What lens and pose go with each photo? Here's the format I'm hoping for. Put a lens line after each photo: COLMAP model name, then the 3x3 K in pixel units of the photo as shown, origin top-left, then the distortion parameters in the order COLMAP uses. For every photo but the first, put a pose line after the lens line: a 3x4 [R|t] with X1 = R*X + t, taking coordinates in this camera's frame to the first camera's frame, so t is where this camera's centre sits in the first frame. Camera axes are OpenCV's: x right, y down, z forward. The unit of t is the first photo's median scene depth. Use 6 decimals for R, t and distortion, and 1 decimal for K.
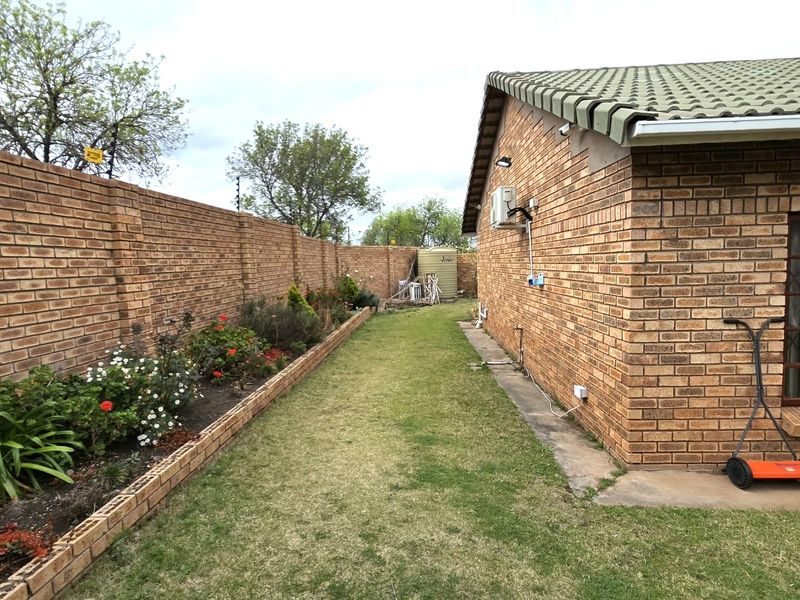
lens RADIAL K [[434.3, 0, 393.2], [0, 434.3, 297.4], [0, 0, 1]] dist [-0.004695, 0.001650]
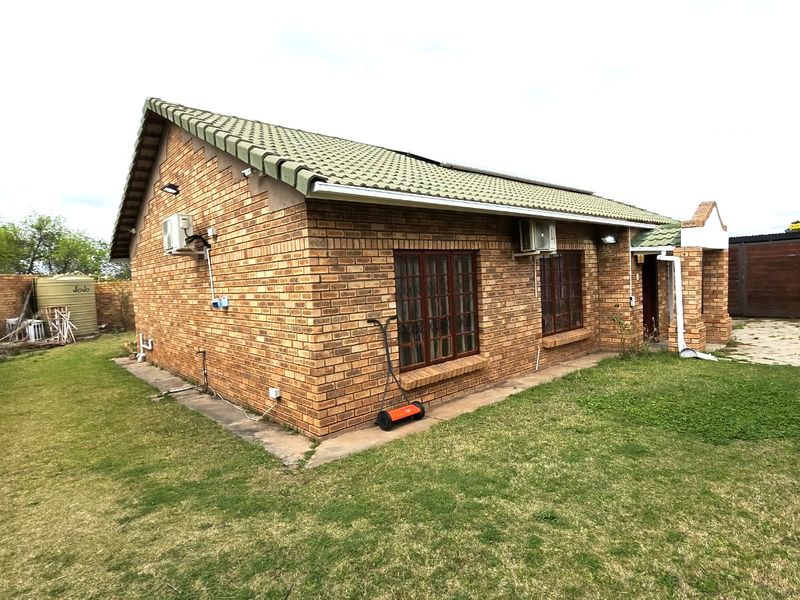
lens RADIAL K [[434.3, 0, 394.5], [0, 434.3, 298.5], [0, 0, 1]] dist [-0.004695, 0.001650]
pose [[0.710066, -0.041467, 0.702913, -0.186324], [0.085092, 0.996002, -0.027201, 0.023868], [-0.698975, 0.079126, 0.710755, -0.107630]]
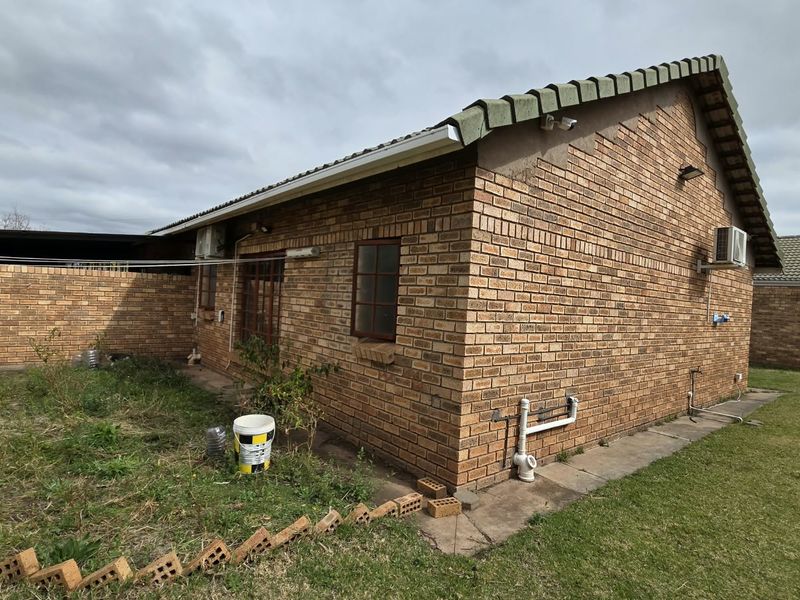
lens RADIAL K [[434.3, 0, 396.6], [0, 434.3, 298.6], [0, 0, 1]] dist [-0.004695, 0.001650]
pose [[-0.675940, -0.008403, 0.736908, 0.065719], [0.019597, 0.999376, 0.029371, -0.231761], [-0.736696, 0.034295, -0.675354, 3.863218]]
